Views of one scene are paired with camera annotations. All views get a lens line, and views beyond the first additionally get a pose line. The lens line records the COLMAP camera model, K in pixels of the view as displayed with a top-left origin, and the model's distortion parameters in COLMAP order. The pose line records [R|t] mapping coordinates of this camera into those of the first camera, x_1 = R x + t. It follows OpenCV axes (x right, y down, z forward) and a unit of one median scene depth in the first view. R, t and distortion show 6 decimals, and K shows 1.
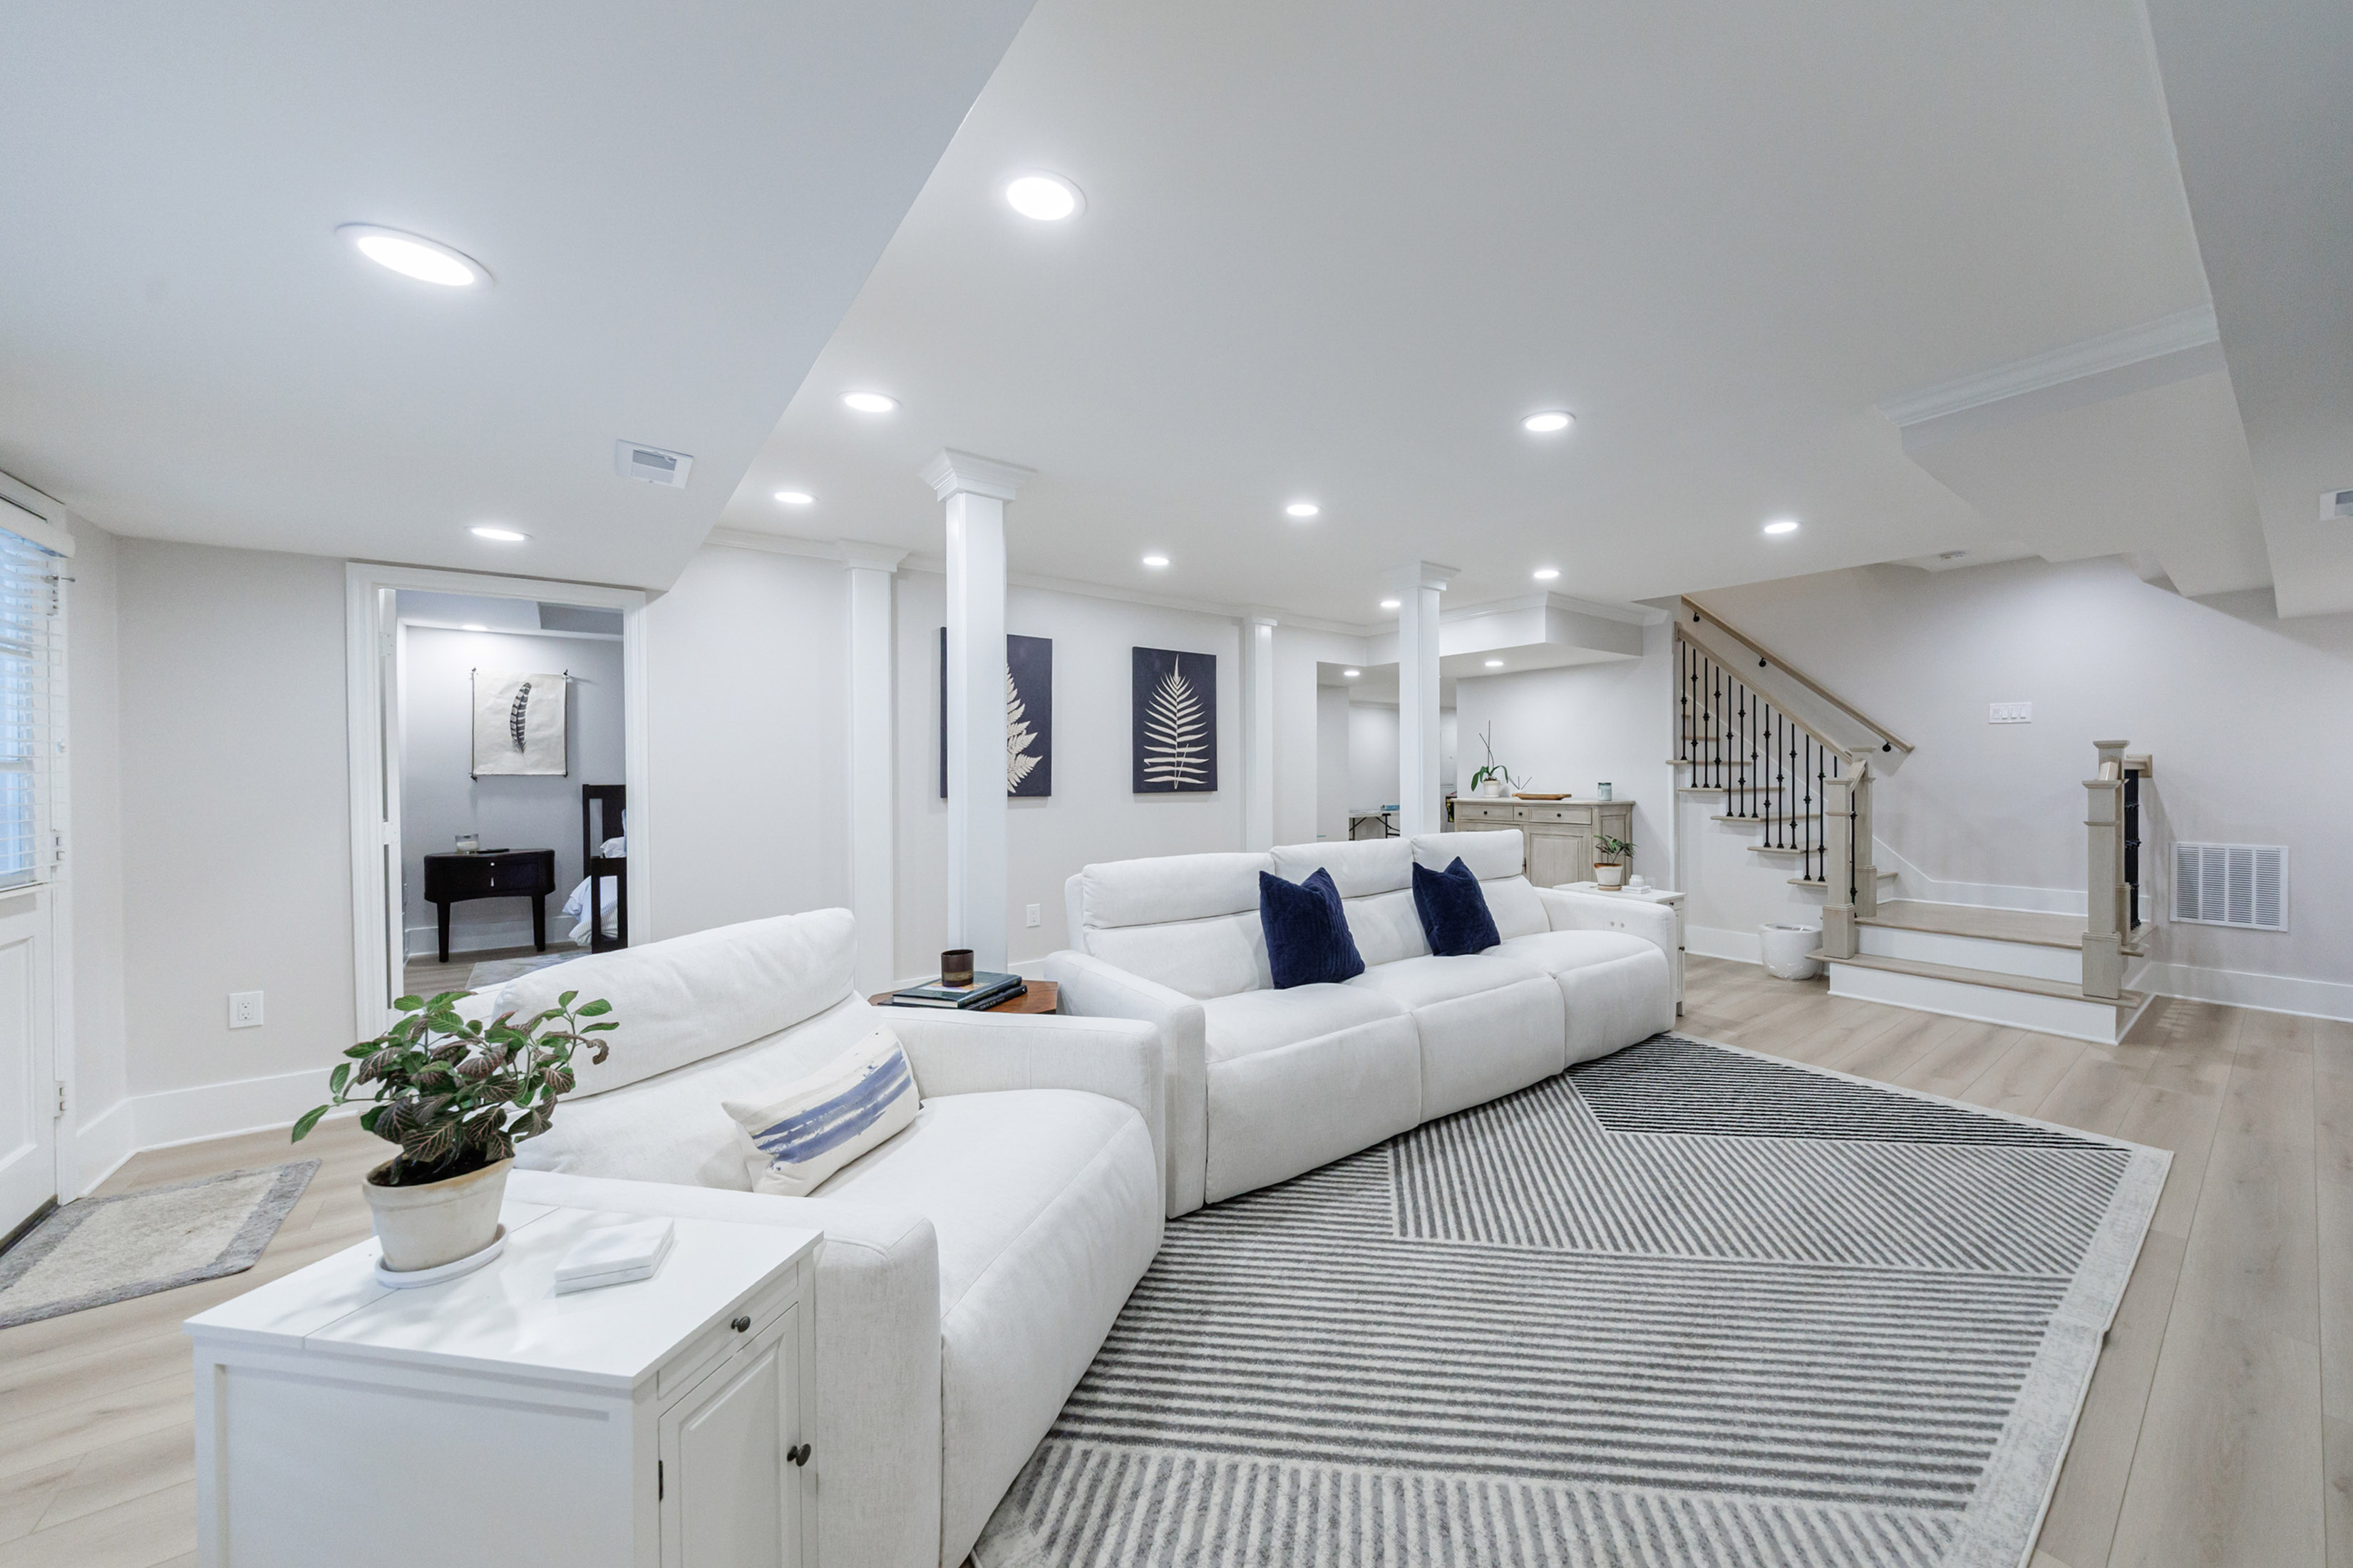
lens RADIAL K [[1035.7, 0, 1176.5], [0, 1035.7, 784.0], [0, 0, 1]] dist [-0.000516, 0.000126]
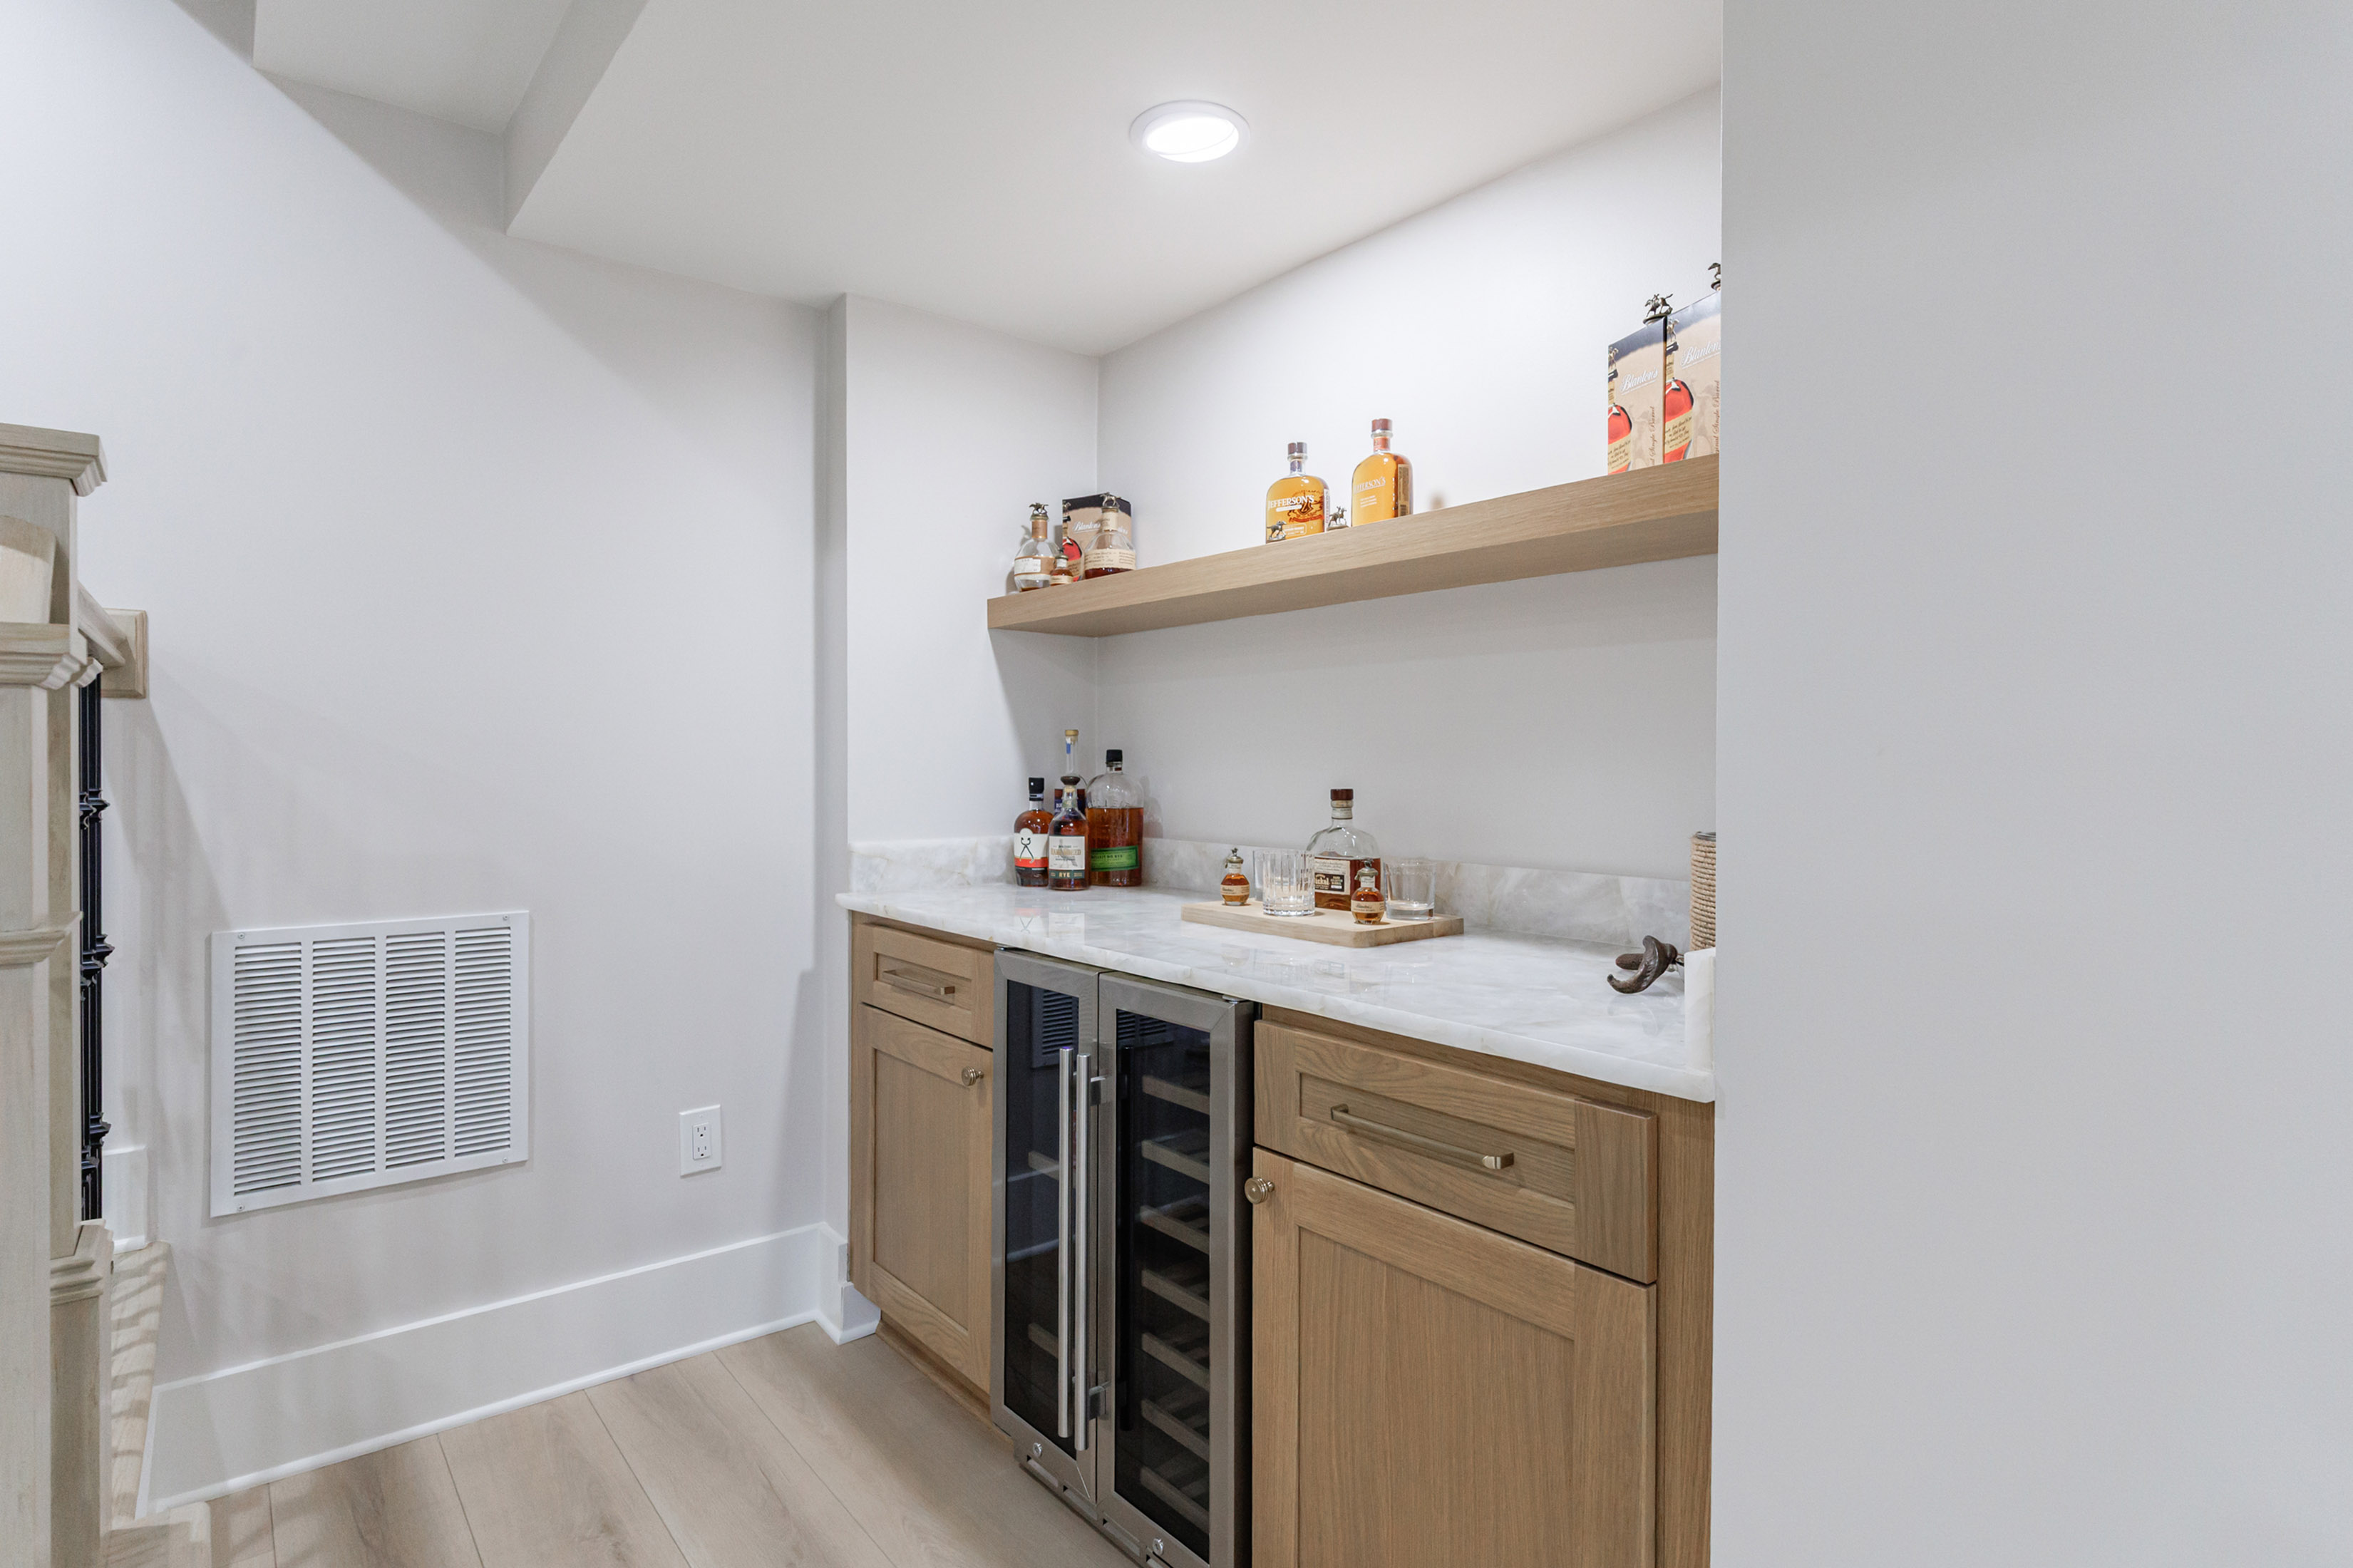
lens RADIAL K [[1231.2, 0, 1223.6], [0, 1231.2, 758.8], [0, 0, 1]] dist [-0.005223, -0.000625]
pose [[0.033052, 0.004801, 0.999442, 0.638654], [0.010418, 0.999932, -0.005148, 0.013964], [-0.999399, 0.010582, 0.033000, 0.715321]]
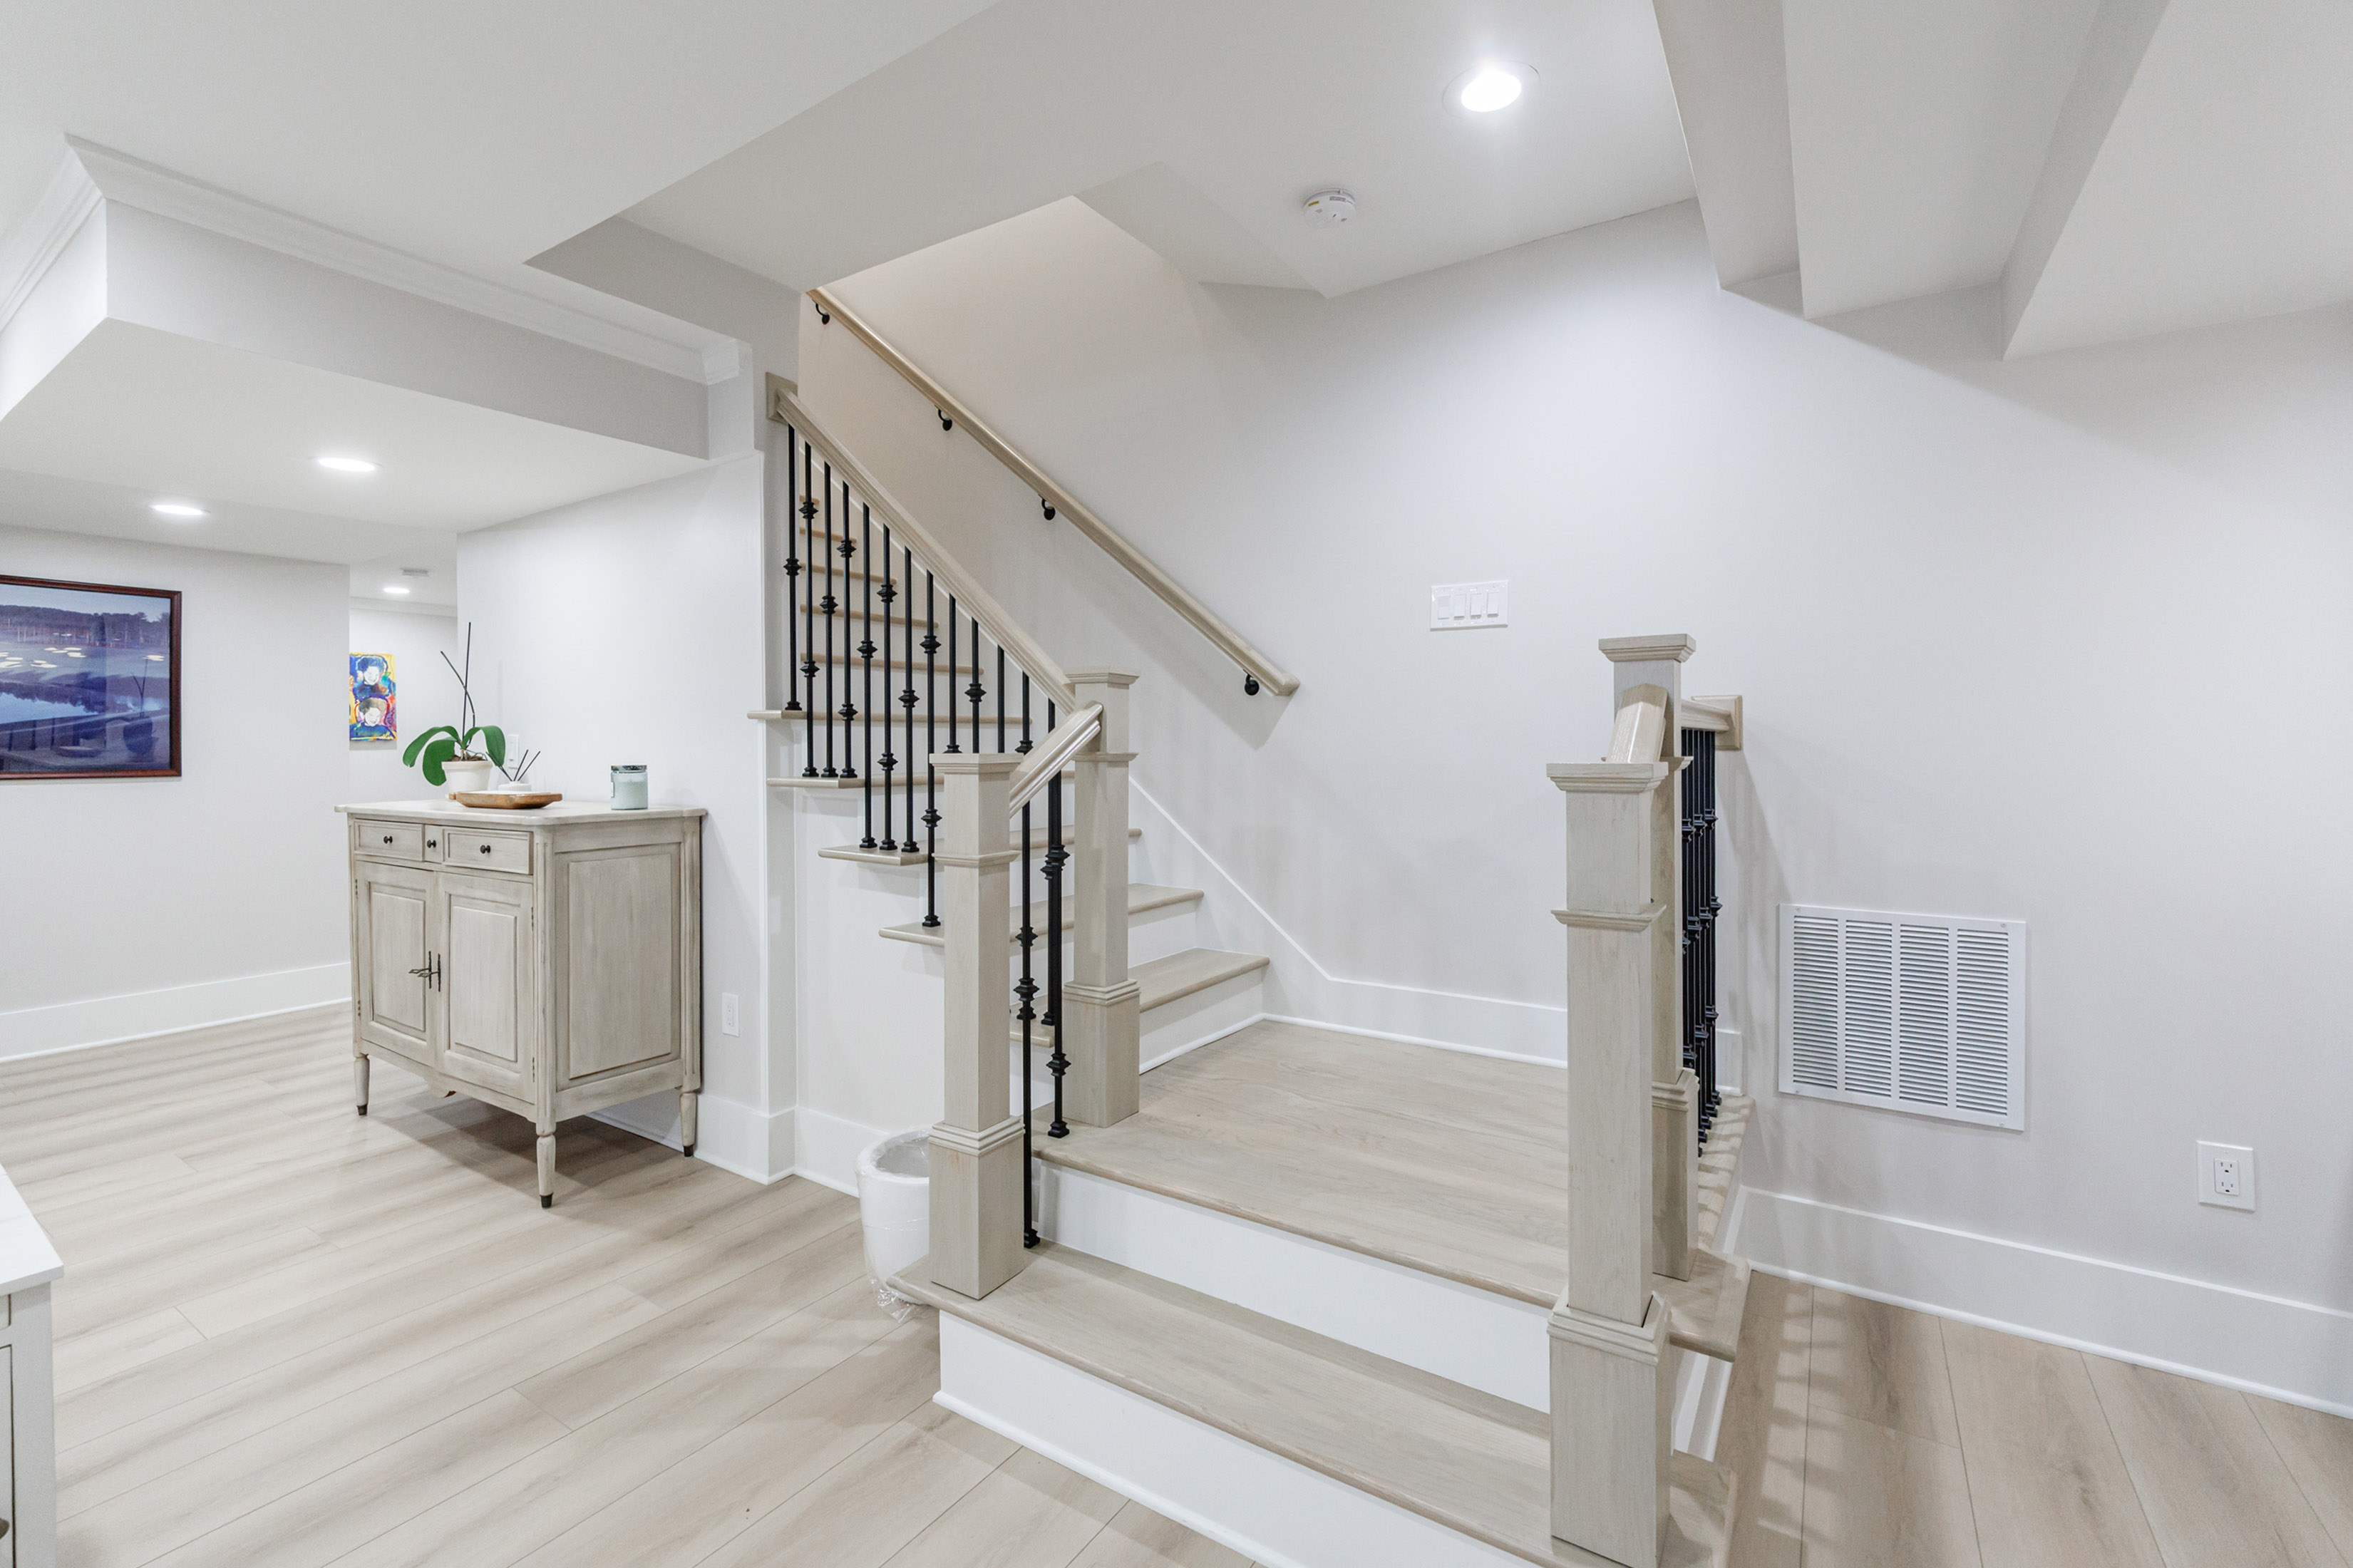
lens RADIAL K [[1015.9, 0, 1132.6], [0, 1015.9, 754.9], [0, 0, 1]] dist [0.001076, 0.000357]
pose [[0.972860, -0.003925, 0.231360, 0.607878], [0.004180, 0.999991, -0.000612, -0.005189], [-0.231355, 0.001562, 0.972868, 0.657374]]
